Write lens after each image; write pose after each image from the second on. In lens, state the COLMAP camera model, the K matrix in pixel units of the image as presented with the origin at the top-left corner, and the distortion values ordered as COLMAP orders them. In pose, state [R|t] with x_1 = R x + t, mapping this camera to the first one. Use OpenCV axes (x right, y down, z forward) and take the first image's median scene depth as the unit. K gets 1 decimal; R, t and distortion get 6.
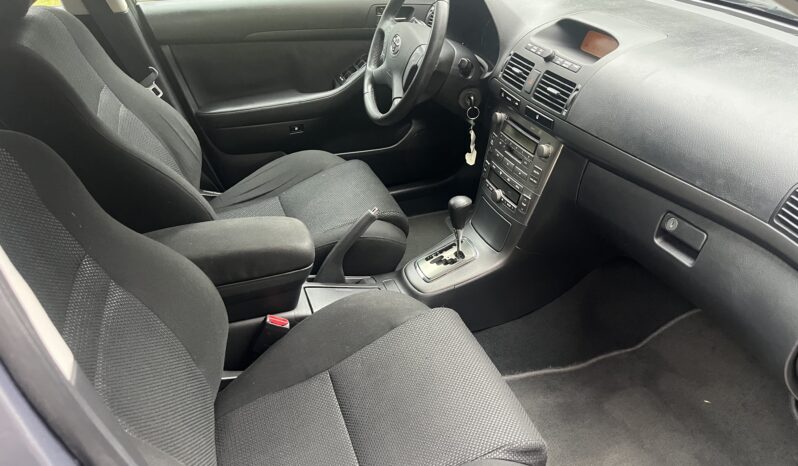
lens RADIAL K [[583.9, 0, 399.0], [0, 583.9, 233.0], [0, 0, 1]] dist [0.001438, 0.000204]
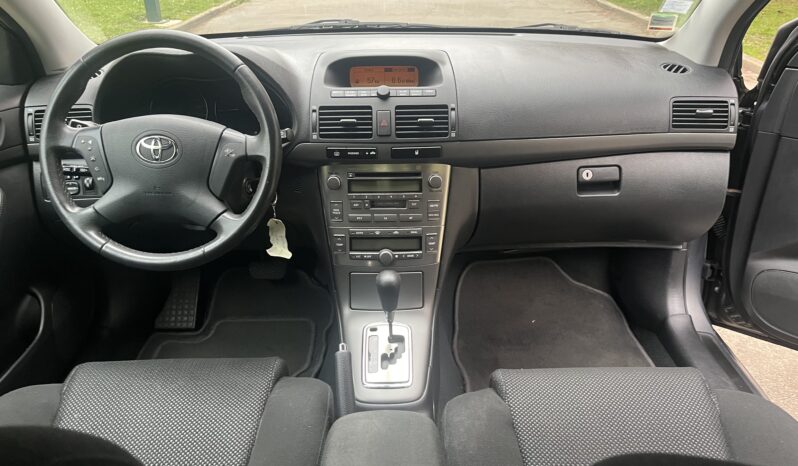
lens RADIAL K [[583.9, 0, 399.0], [0, 583.9, 233.0], [0, 0, 1]] dist [0.001438, 0.000204]
pose [[0.347489, -0.440604, 0.827720, -0.602107], [0.506733, 0.830967, 0.229598, -0.320913], [-0.788970, 0.339650, 0.512020, 0.587993]]
